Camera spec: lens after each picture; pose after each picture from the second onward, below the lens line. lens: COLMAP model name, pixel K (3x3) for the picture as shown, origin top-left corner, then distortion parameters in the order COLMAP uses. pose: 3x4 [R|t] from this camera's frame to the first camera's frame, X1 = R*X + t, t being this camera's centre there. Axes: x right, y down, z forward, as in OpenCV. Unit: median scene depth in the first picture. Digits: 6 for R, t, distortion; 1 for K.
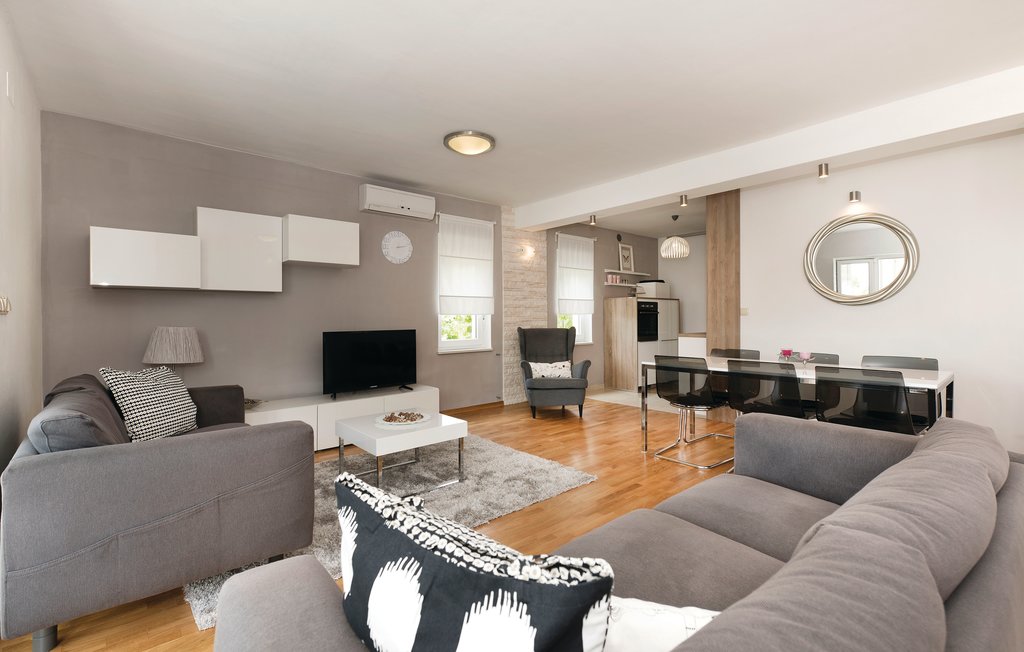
lens RADIAL K [[459.4, 0, 503.7], [0, 459.4, 314.0], [0, 0, 1]] dist [0.002672, 0.000777]
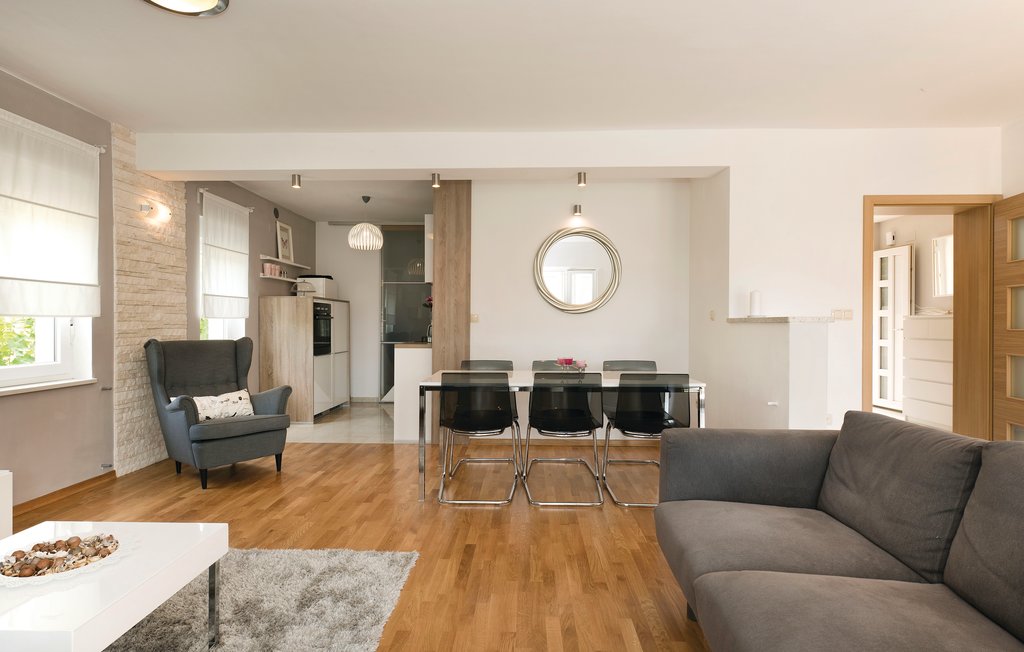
lens RADIAL K [[540.8, 0, 519.3], [0, 540.8, 326.4], [0, 0, 1]] dist [0.003605, -0.000005]
pose [[0.662707, 0.001650, 0.748877, -0.176419], [-0.010944, 0.999912, 0.007483, 0.002140], [-0.748799, -0.013155, 0.662667, 0.195260]]
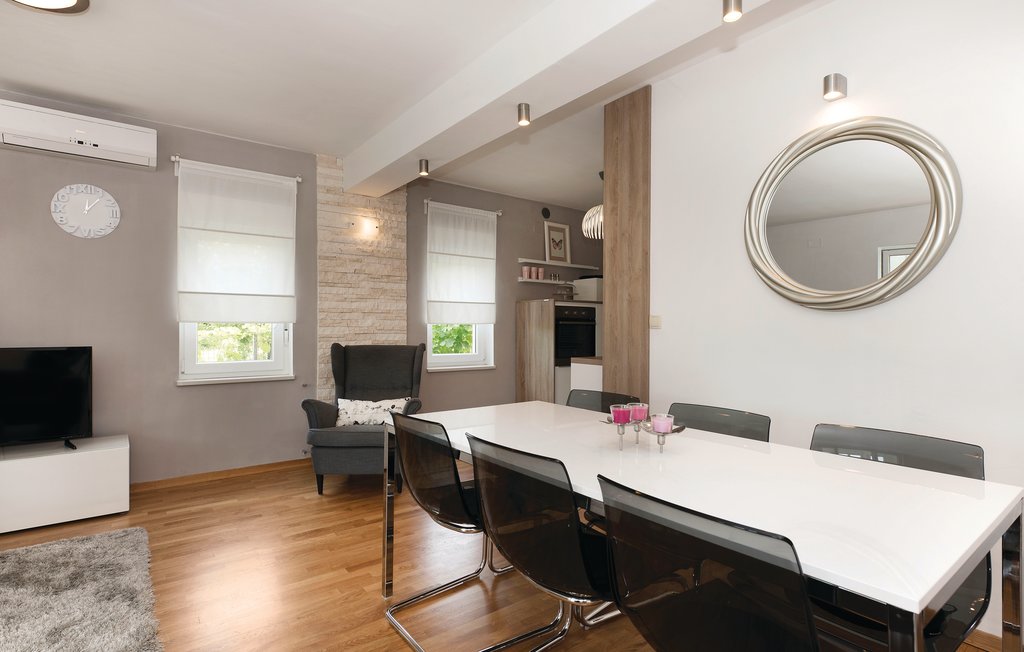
lens RADIAL K [[511.9, 0, 507.9], [0, 511.9, 332.4], [0, 0, 1]] dist [-0.003712, 0.000012]
pose [[0.998290, 0.010531, -0.057497, 0.318252], [-0.009547, 0.999804, 0.017369, -0.001075], [0.057668, -0.016790, 0.998195, 0.307957]]
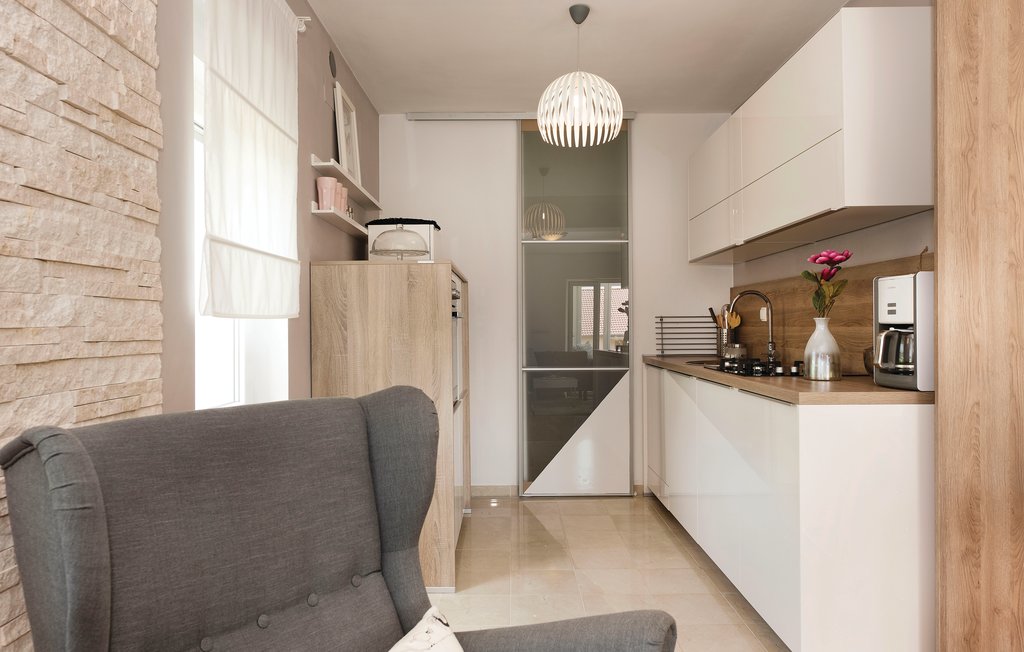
lens RADIAL K [[682.0, 0, 508.8], [0, 682.0, 318.0], [0, 0, 1]] dist [0.021243, 0.001521]
pose [[0.644867, 0.008238, 0.764250, -0.019919], [-0.001784, 0.999955, -0.009274, 0.004138], [-0.764293, 0.004617, 0.644853, 0.826957]]
